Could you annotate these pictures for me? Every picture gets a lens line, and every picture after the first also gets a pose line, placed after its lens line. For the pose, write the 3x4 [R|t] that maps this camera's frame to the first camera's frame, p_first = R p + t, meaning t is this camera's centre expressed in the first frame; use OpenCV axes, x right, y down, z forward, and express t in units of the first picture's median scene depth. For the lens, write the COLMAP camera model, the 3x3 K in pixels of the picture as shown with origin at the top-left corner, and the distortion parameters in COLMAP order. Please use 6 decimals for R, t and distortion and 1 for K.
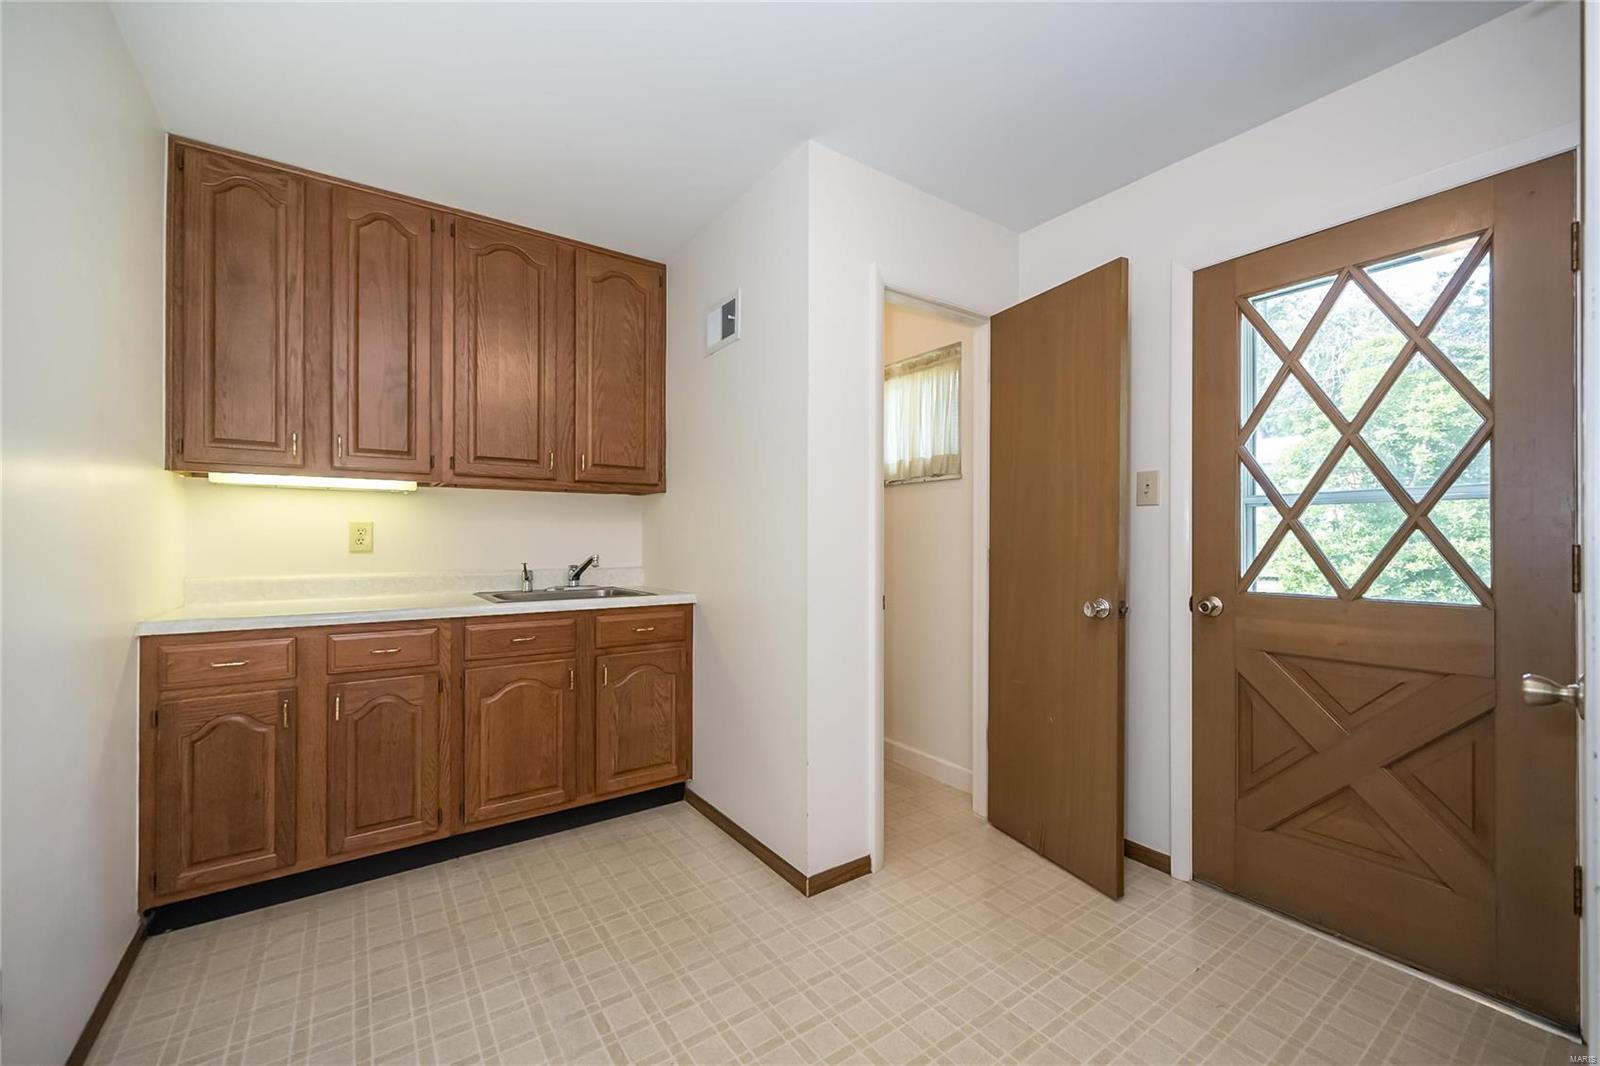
lens RADIAL K [[609.8, 0, 792.6], [0, 609.8, 540.3], [0, 0, 1]] dist [-0.000738, 0.000833]
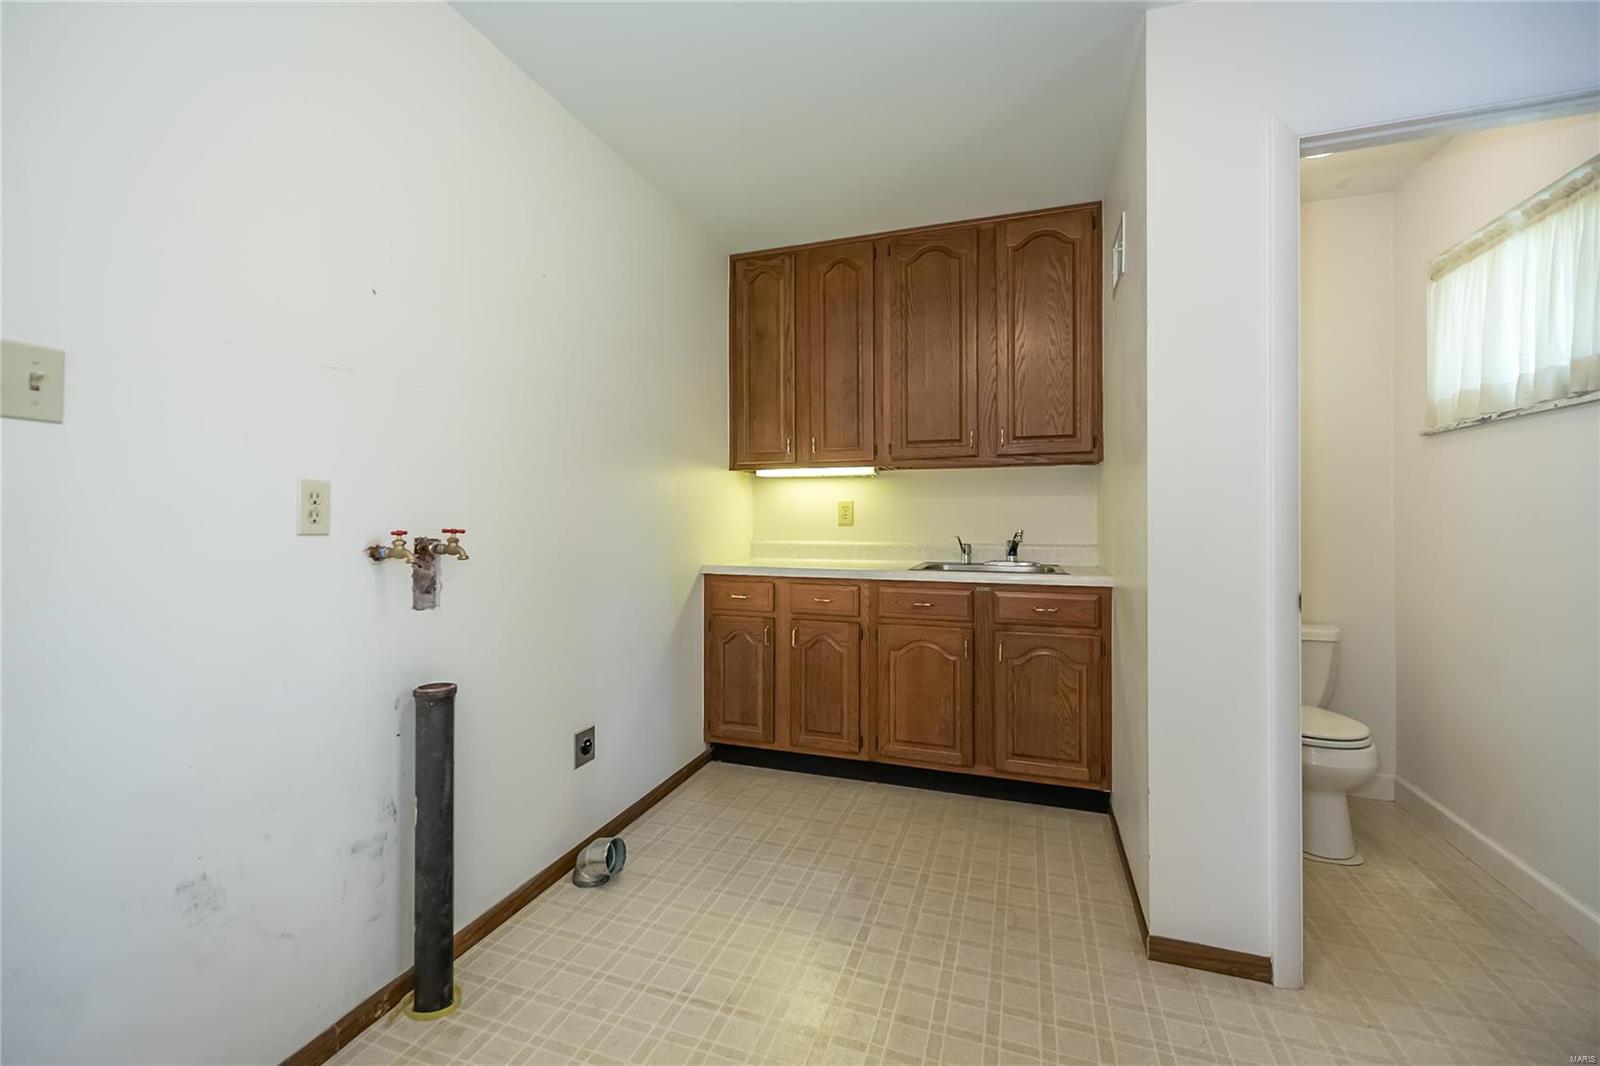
lens RADIAL K [[669.2, 0, 798.3], [0, 669.2, 520.1], [0, 0, 1]] dist [0.003241, 0.000698]
pose [[0.602241, 0.001173, -0.798314, 0.390170], [-0.000854, 0.999999, 0.000825, 0.009243], [0.798314, 0.000184, 0.602241, 0.091055]]
